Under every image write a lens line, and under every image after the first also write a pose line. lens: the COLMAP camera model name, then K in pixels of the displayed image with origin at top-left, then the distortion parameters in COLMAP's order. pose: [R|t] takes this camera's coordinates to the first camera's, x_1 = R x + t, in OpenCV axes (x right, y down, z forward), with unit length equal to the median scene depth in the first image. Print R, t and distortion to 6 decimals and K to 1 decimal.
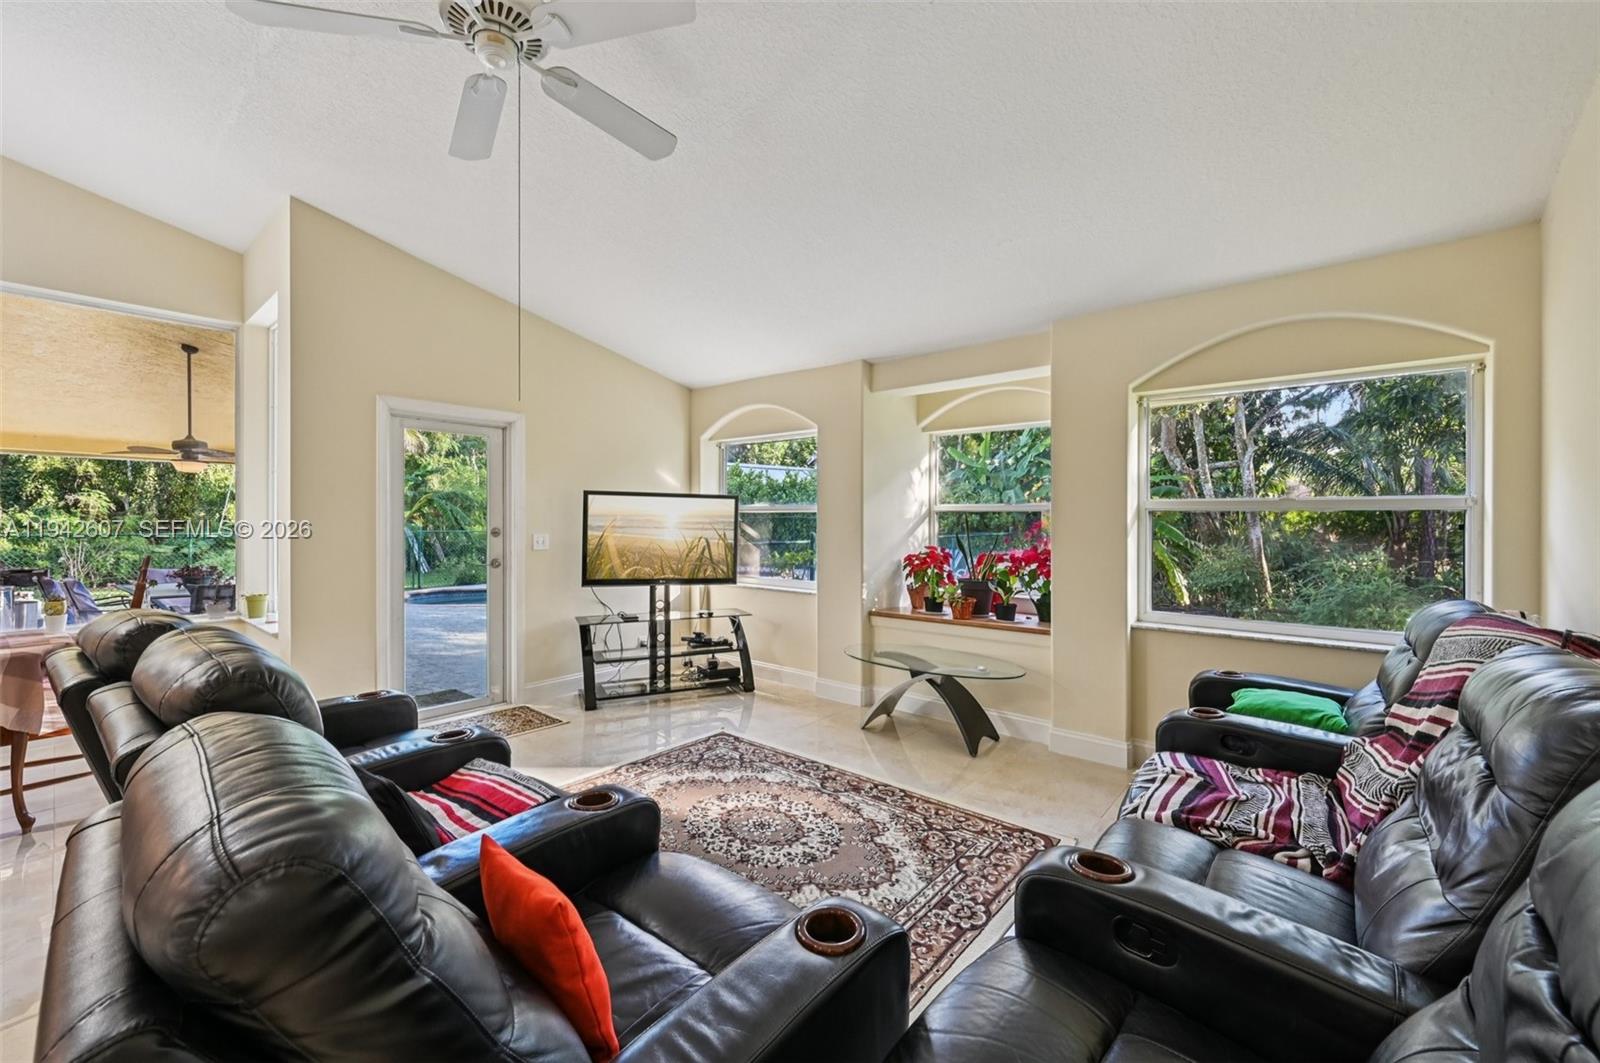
lens RADIAL K [[628.9, 0, 802.1], [0, 628.9, 525.6], [0, 0, 1]] dist [-0.004039, 0.000366]
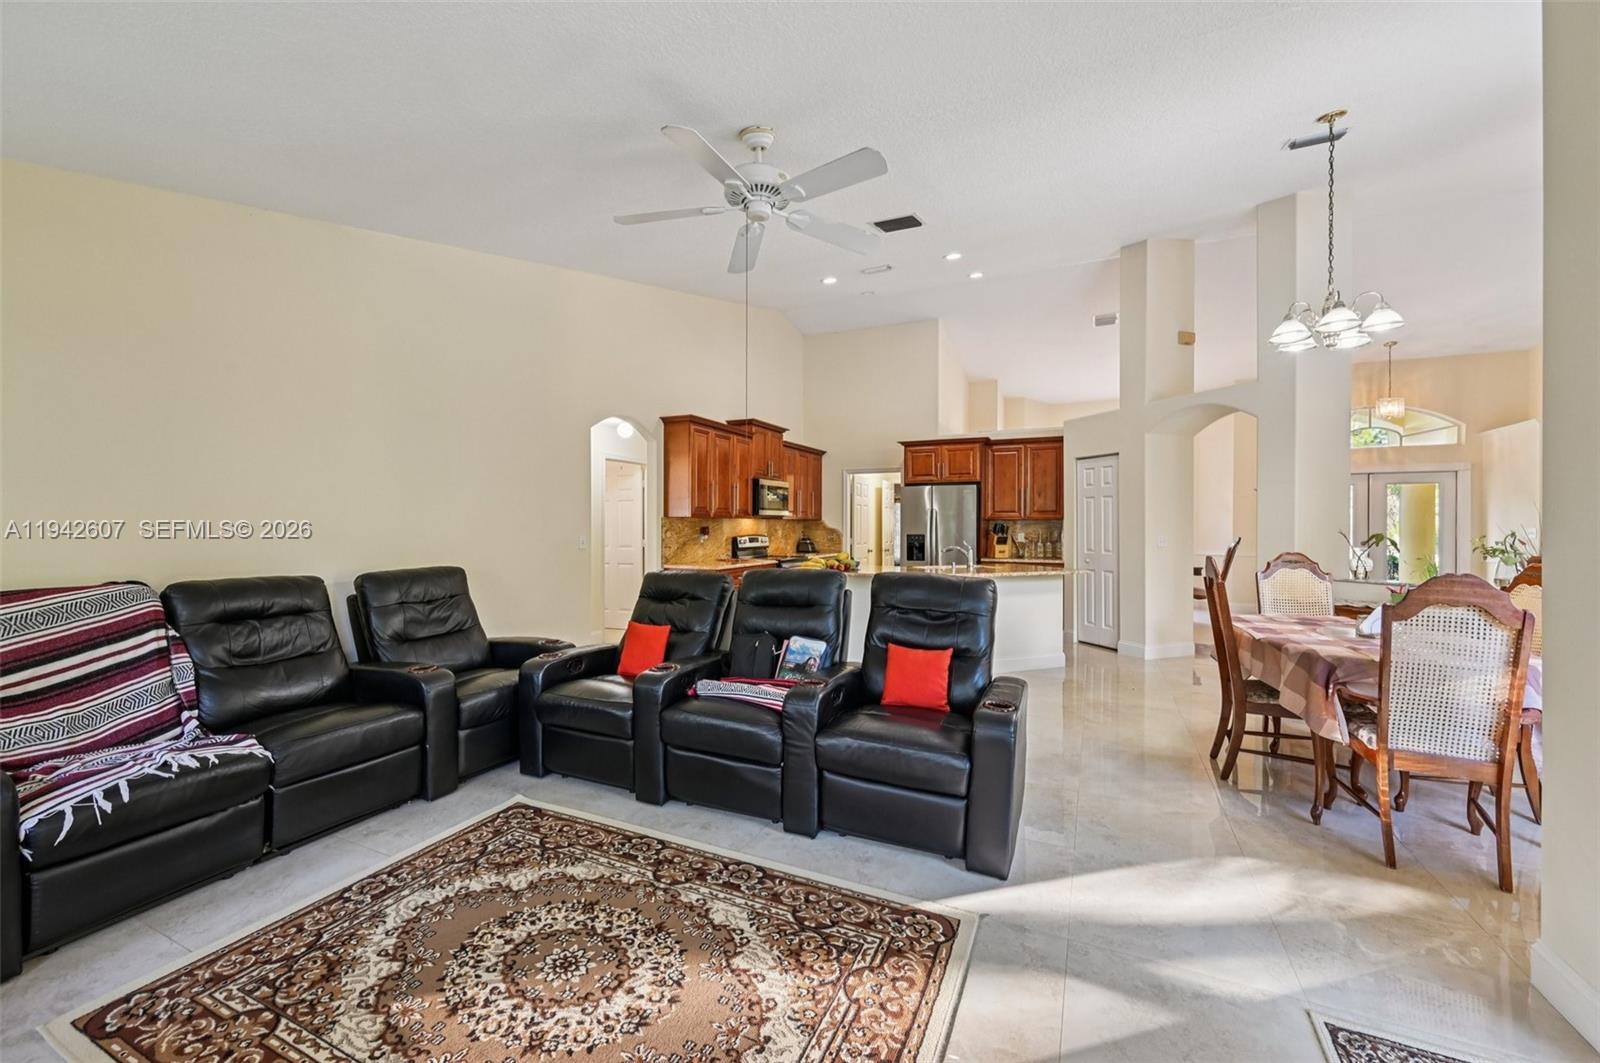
lens RADIAL K [[628.9, 0, 803.5], [0, 628.9, 523.9], [0, 0, 1]] dist [-0.004039, 0.000366]
pose [[-0.964357, -0.002777, -0.264590, -0.112722], [-0.005641, 0.999933, 0.010065, -0.014287], [0.264545, 0.011199, -0.964308, 1.471212]]
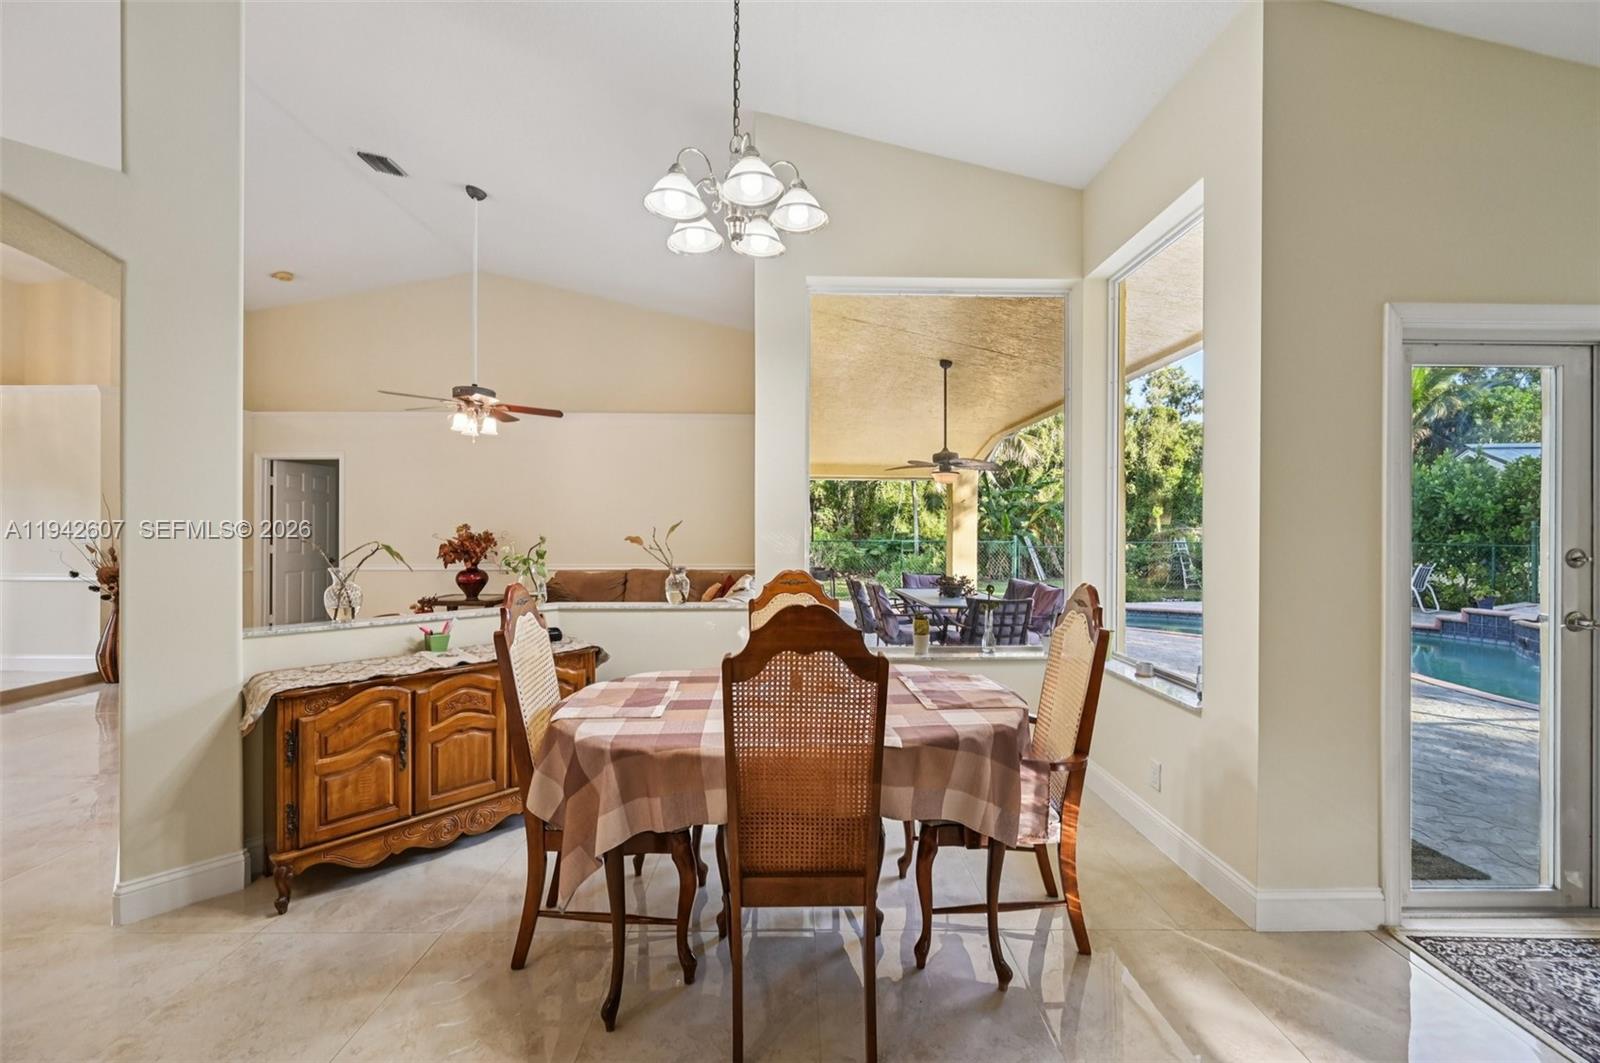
lens RADIAL K [[628.9, 0, 810.5], [0, 628.9, 526.3], [0, 0, 1]] dist [-0.004039, 0.000366]
pose [[0.661398, -0.000198, -0.750035, -0.727835], [-0.011196, 0.999886, -0.010136, -0.004988], [0.749952, 0.015101, 0.661320, 0.322156]]
